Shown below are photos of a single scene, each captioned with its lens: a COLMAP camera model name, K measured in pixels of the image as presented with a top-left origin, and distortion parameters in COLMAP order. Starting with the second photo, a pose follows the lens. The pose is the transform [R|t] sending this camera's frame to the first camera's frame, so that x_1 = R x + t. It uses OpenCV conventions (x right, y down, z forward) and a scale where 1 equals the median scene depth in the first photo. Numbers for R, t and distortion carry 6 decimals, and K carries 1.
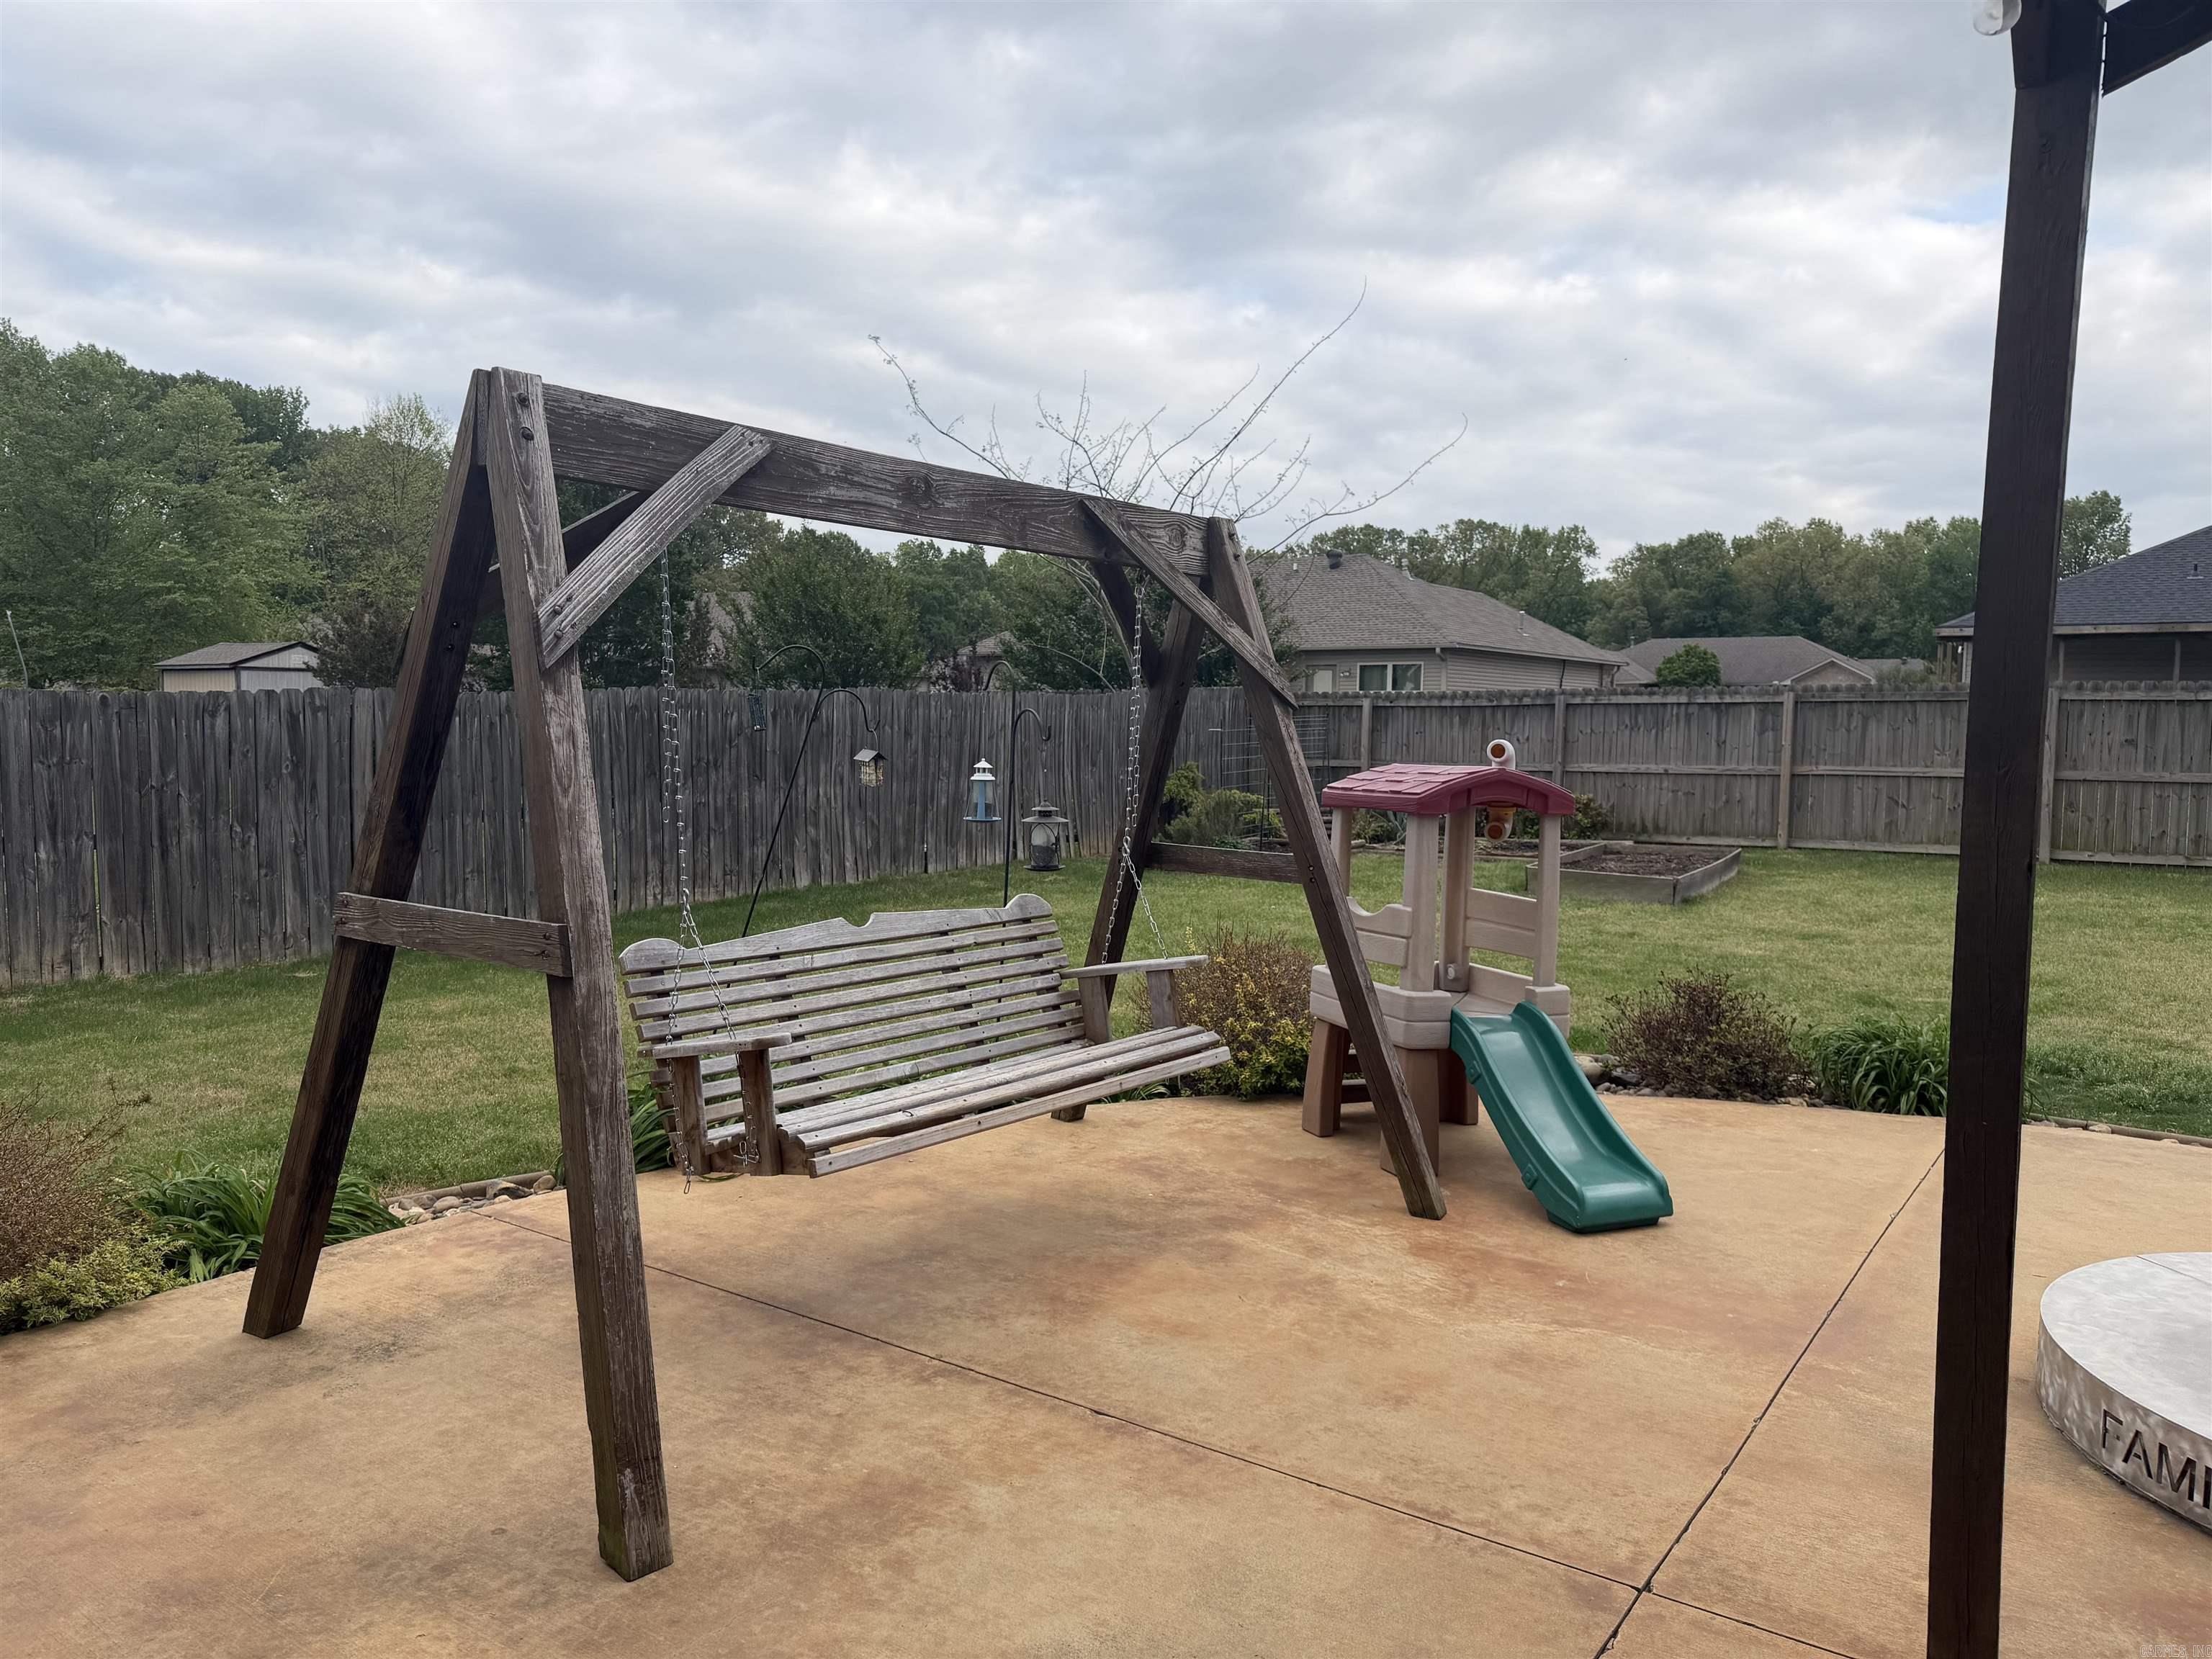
lens RADIAL K [[1574.3, 0, 1045.0], [0, 1574.3, 833.2], [0, 0, 1]] dist [-0.018102, -0.000042]
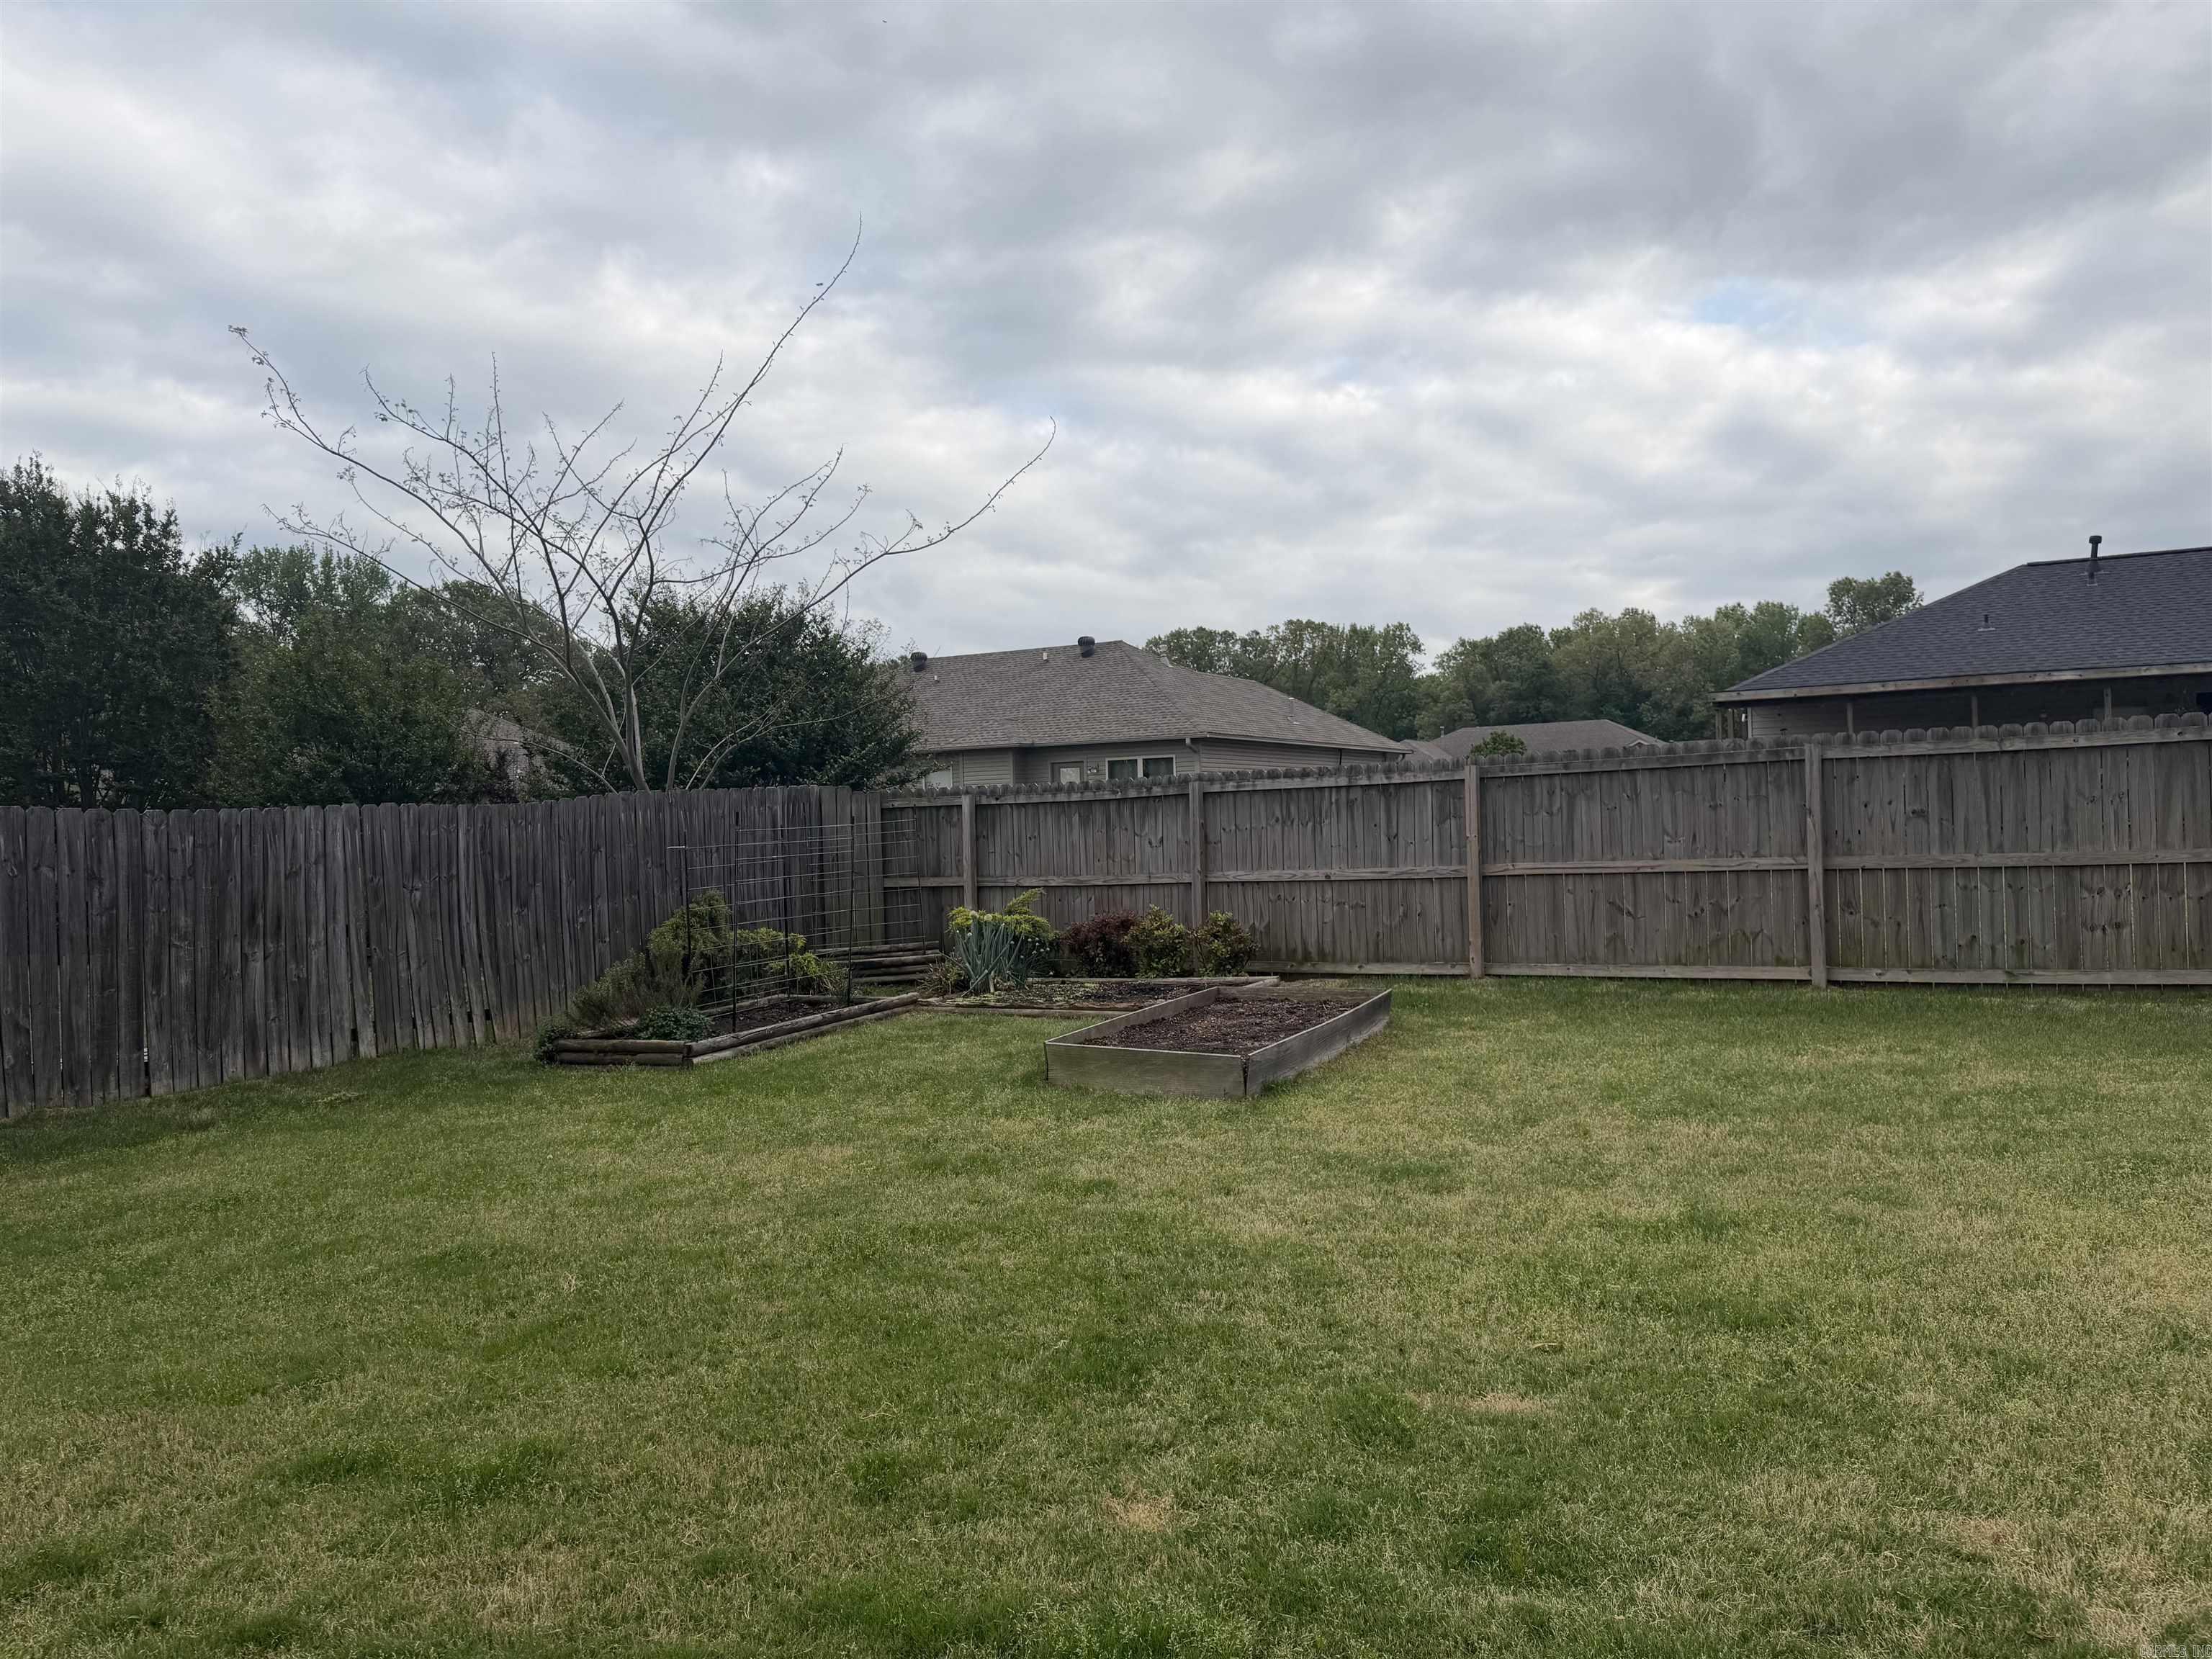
lens RADIAL K [[1554.8, 0, 1117.8], [0, 1554.8, 830.6], [0, 0, 1]] dist [0.139760, -0.216153]
pose [[0.990977, -0.039313, 0.128135, 0.203170], [0.048282, 0.996540, -0.067659, -0.016448], [-0.125032, 0.073235, 0.989446, 0.278267]]
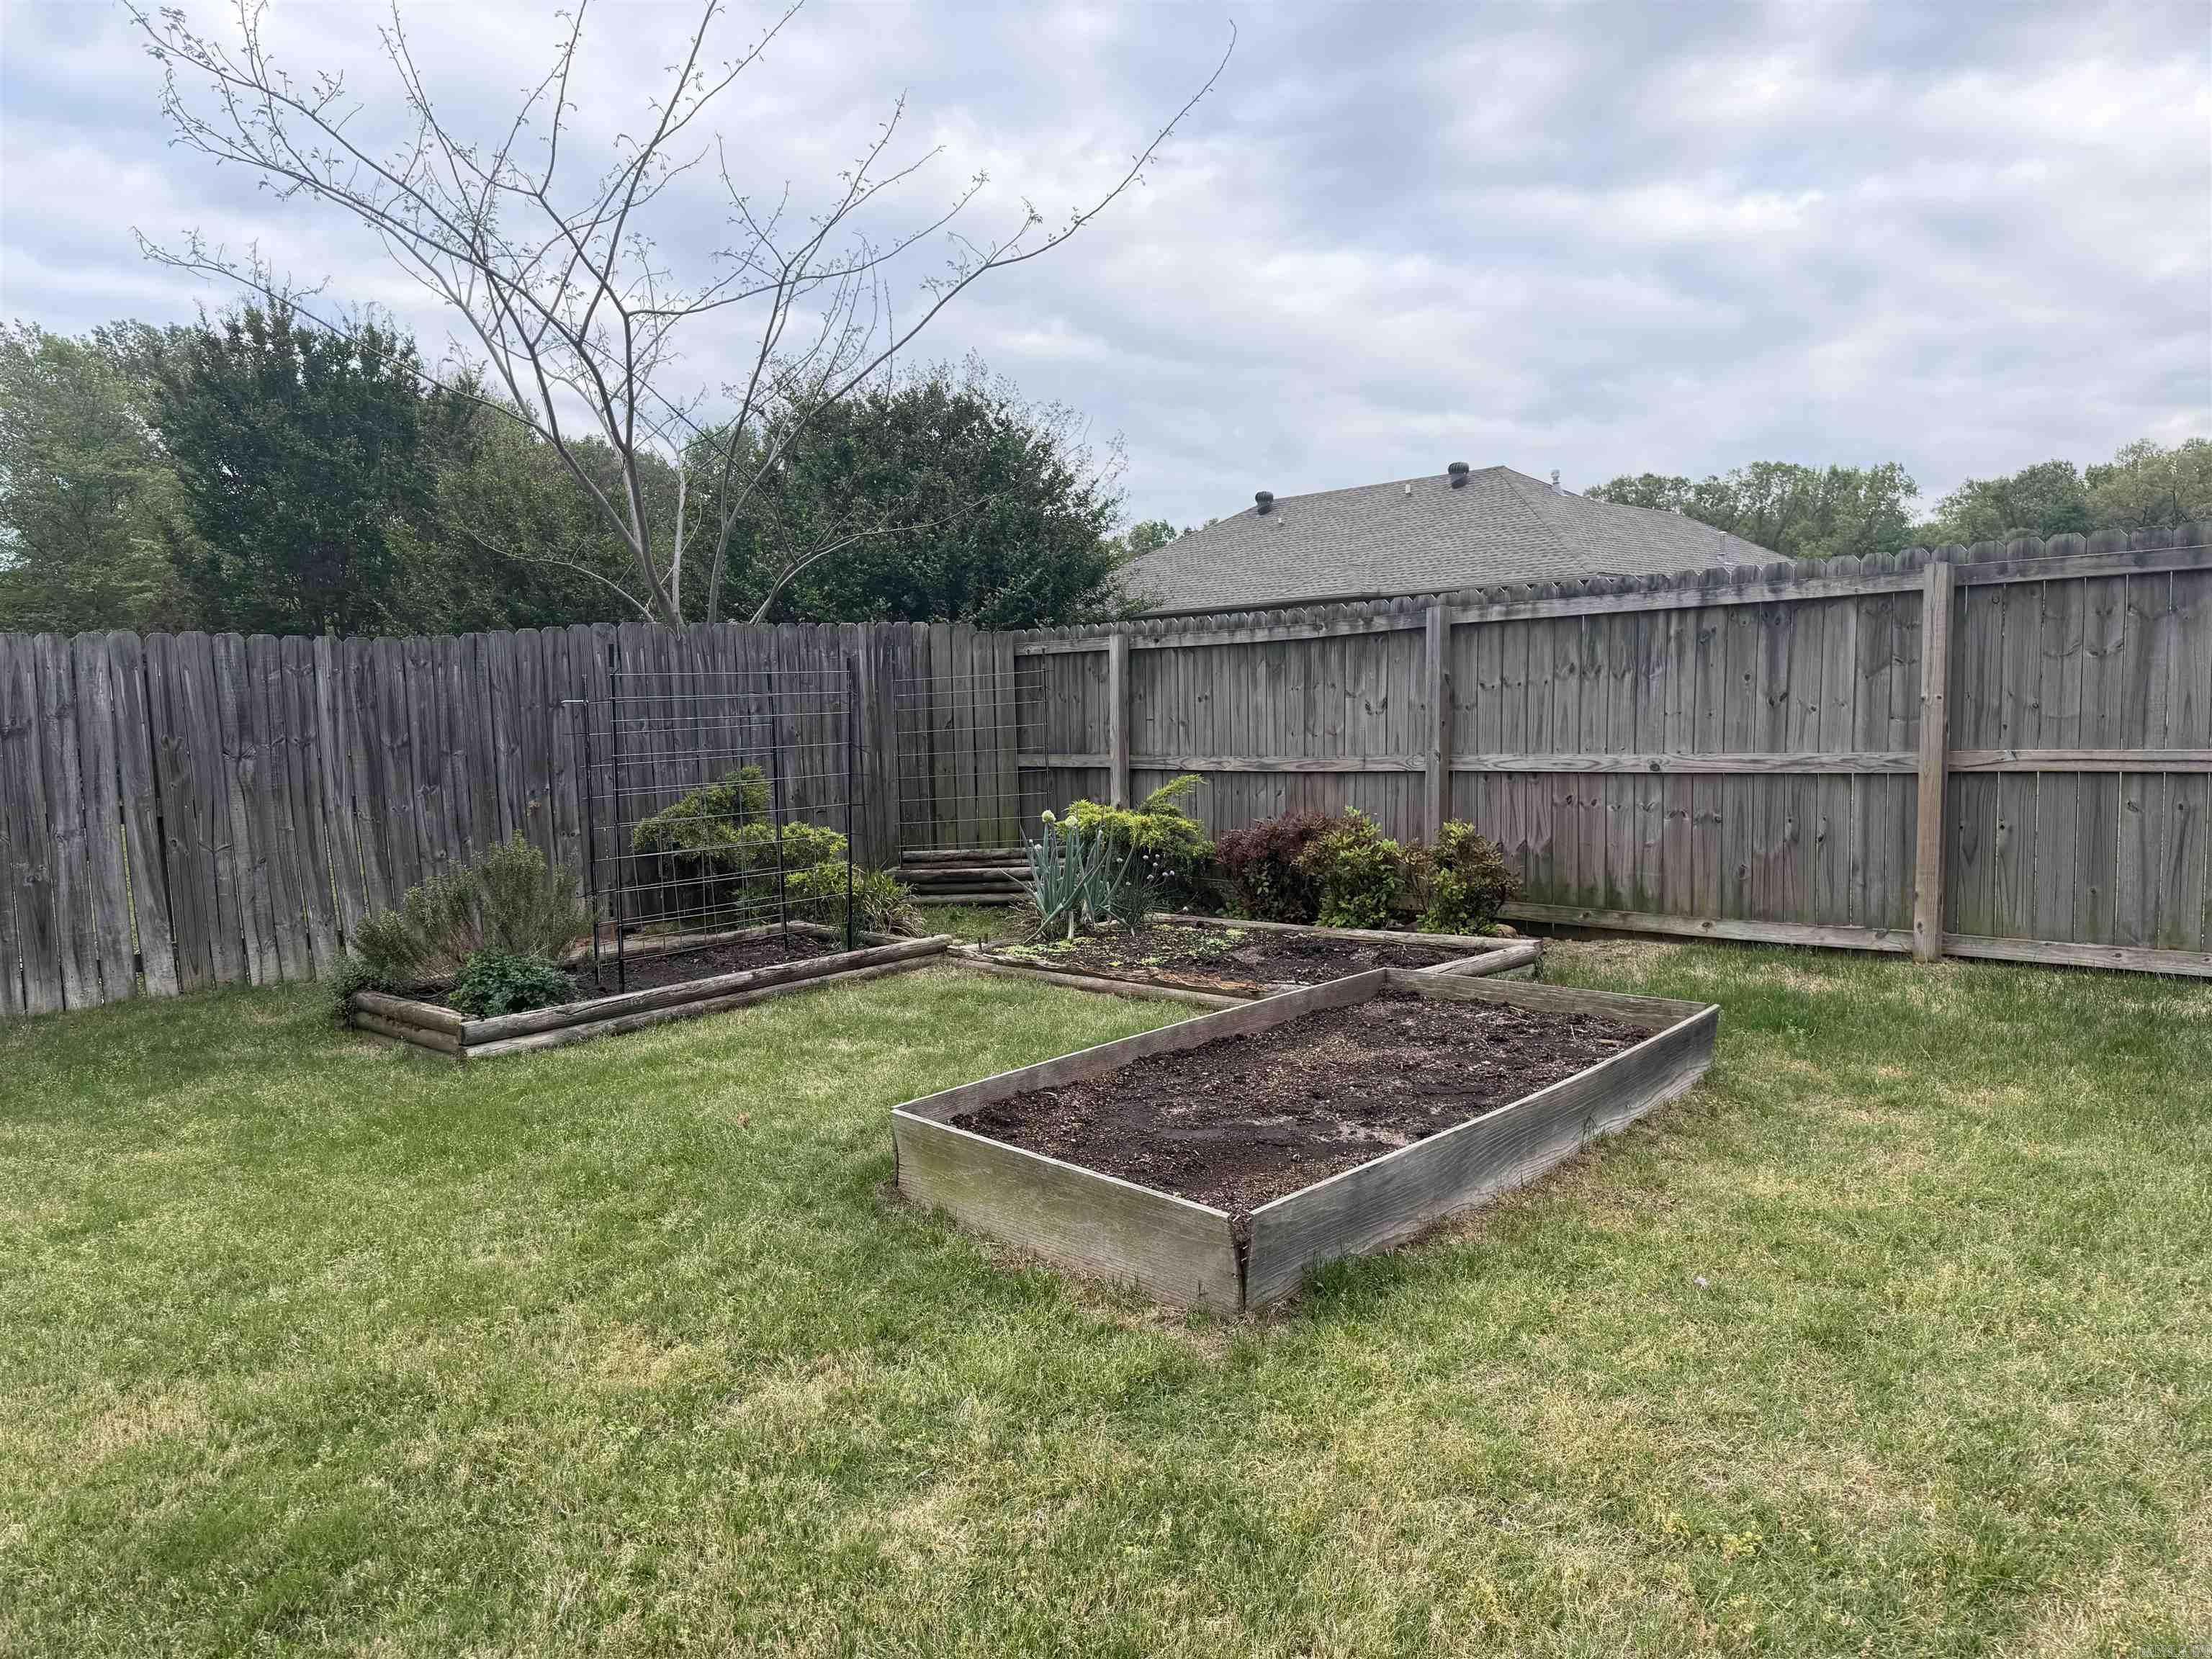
lens RADIAL K [[1558.9, 0, 1105.9], [0, 1558.9, 839.1], [0, 0, 1]] dist [0.091785, -0.142151]
pose [[0.988597, -0.015549, -0.149779, 0.311240], [0.017398, 0.999788, 0.011044, -0.027430], [0.149575, -0.013524, 0.988658, 0.549573]]
